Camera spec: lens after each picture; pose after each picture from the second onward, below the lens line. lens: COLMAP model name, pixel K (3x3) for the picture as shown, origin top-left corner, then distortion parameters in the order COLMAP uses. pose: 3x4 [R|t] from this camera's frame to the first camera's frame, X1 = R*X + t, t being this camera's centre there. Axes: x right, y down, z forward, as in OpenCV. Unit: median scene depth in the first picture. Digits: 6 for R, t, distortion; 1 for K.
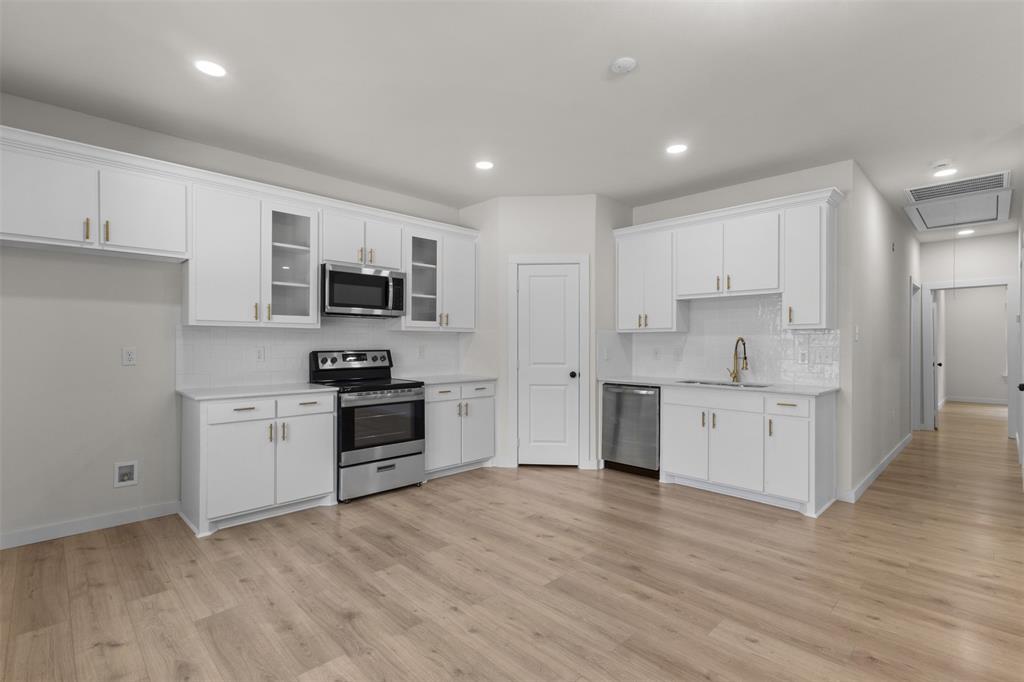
lens RADIAL K [[477.5, 0, 512.9], [0, 477.5, 344.0], [0, 0, 1]] dist [0.002213, 0.000476]
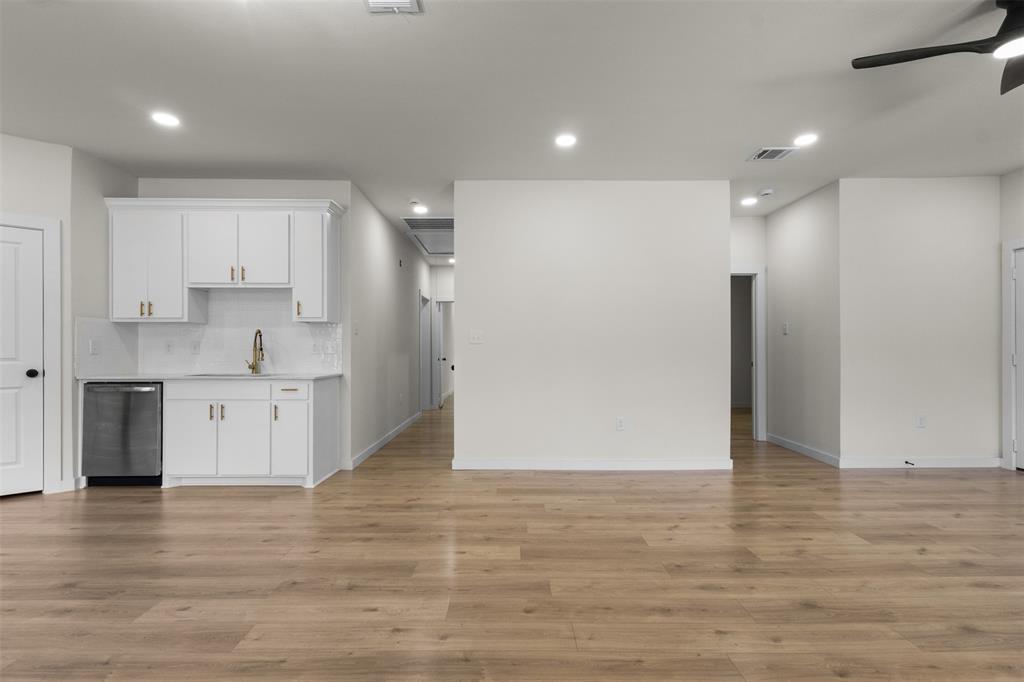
lens RADIAL K [[479.5, 0, 513.6], [0, 479.5, 349.9], [0, 0, 1]] dist [0.004151, 0.000422]
pose [[0.694568, -0.001573, 0.719426, 0.126588], [0.002443, 0.999997, -0.000172, 0.033811], [-0.719423, 0.001877, 0.694569, -0.113327]]
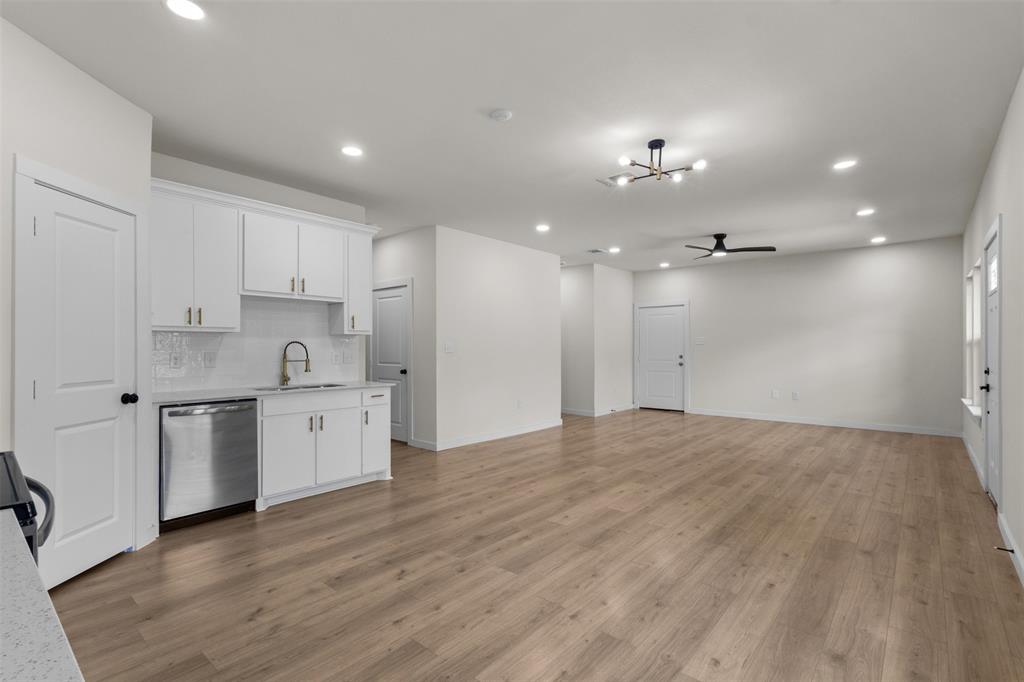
lens RADIAL K [[477.5, 0, 509.7], [0, 477.5, 346.9], [0, 0, 1]] dist [0.005231, 0.000517]
pose [[-0.085281, -0.000957, 0.996356, -0.612612], [0.001876, 0.999998, 0.001121, -0.000410], [-0.996355, 0.001964, -0.085279, 0.683190]]
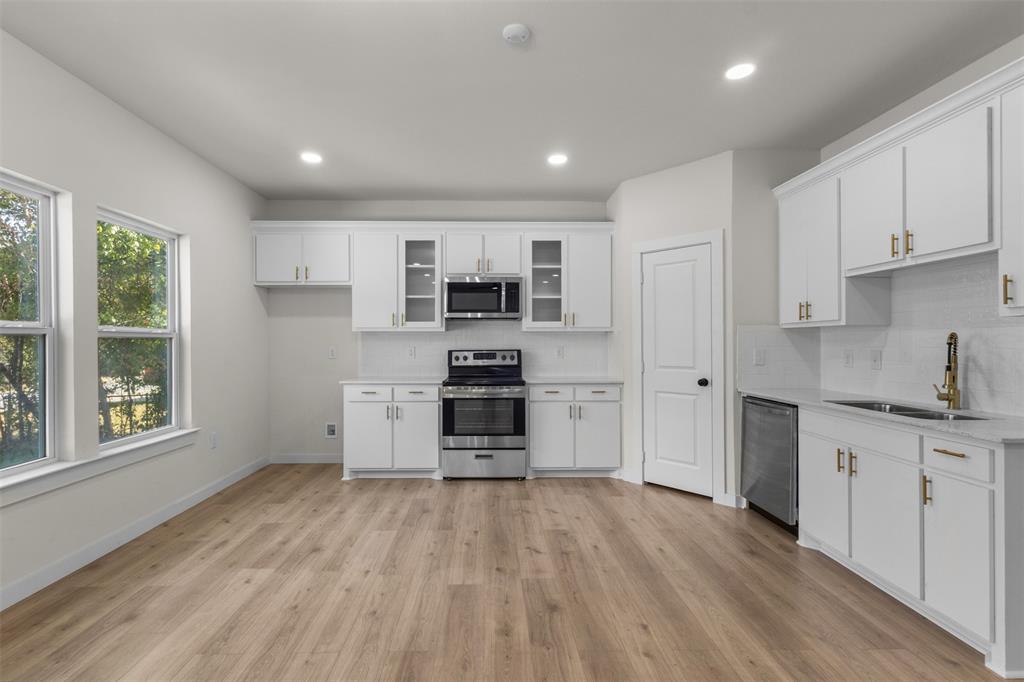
lens RADIAL K [[488.2, 0, 493.8], [0, 488.2, 340.6], [0, 0, 1]] dist [0.003558, 0.000476]
pose [[0.722179, -0.005640, -0.691683, 0.523106], [0.001529, 0.999977, -0.006557, -0.001153], [0.691704, 0.003678, 0.722172, 0.197375]]
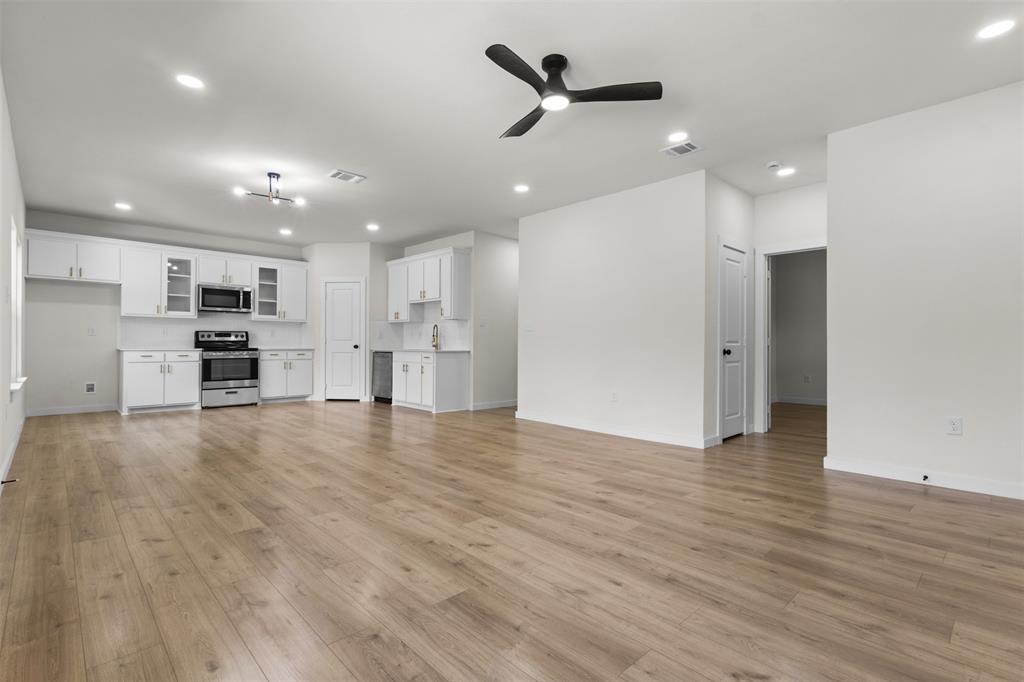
lens RADIAL K [[481.5, 0, 517.6], [0, 481.5, 340.0], [0, 0, 1]] dist [0.003071, 0.000533]
pose [[0.999973, 0.003618, -0.006458, 0.859044], [-0.003672, 0.999958, -0.008361, 0.062920], [0.006427, 0.008385, 0.999944, -0.878877]]
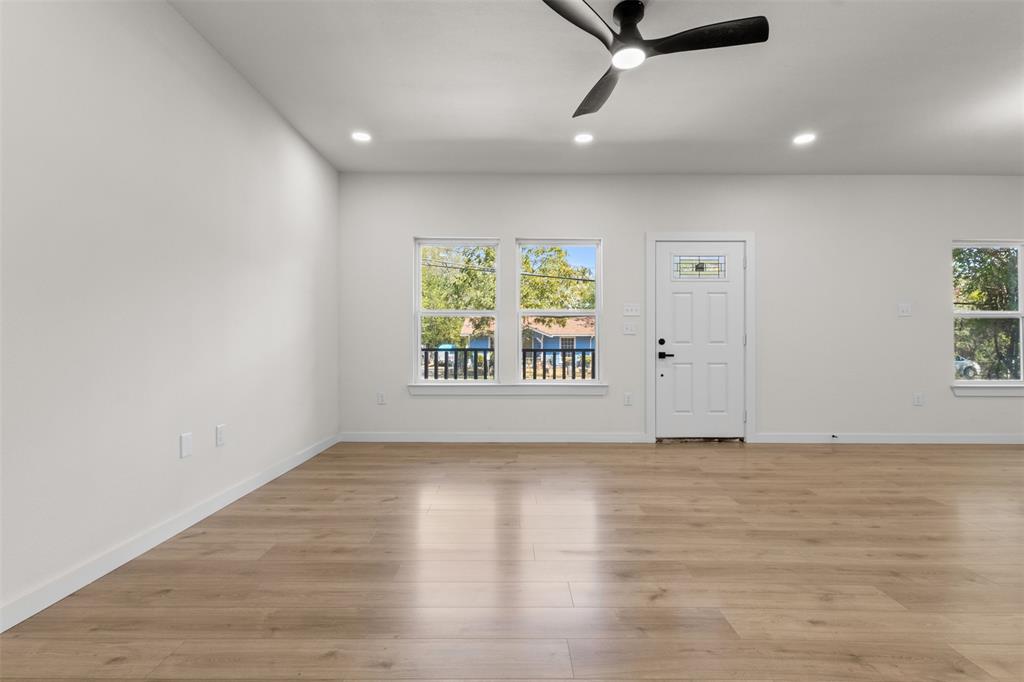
lens RADIAL K [[473.3, 0, 510.5], [0, 473.3, 343.7], [0, 0, 1]] dist [-0.003359, 0.000208]
pose [[-0.705300, -0.003589, -0.708899, 1.446064], [-0.006116, 0.999981, 0.001022, 0.061727], [0.708882, 0.005056, -0.705309, 0.173503]]
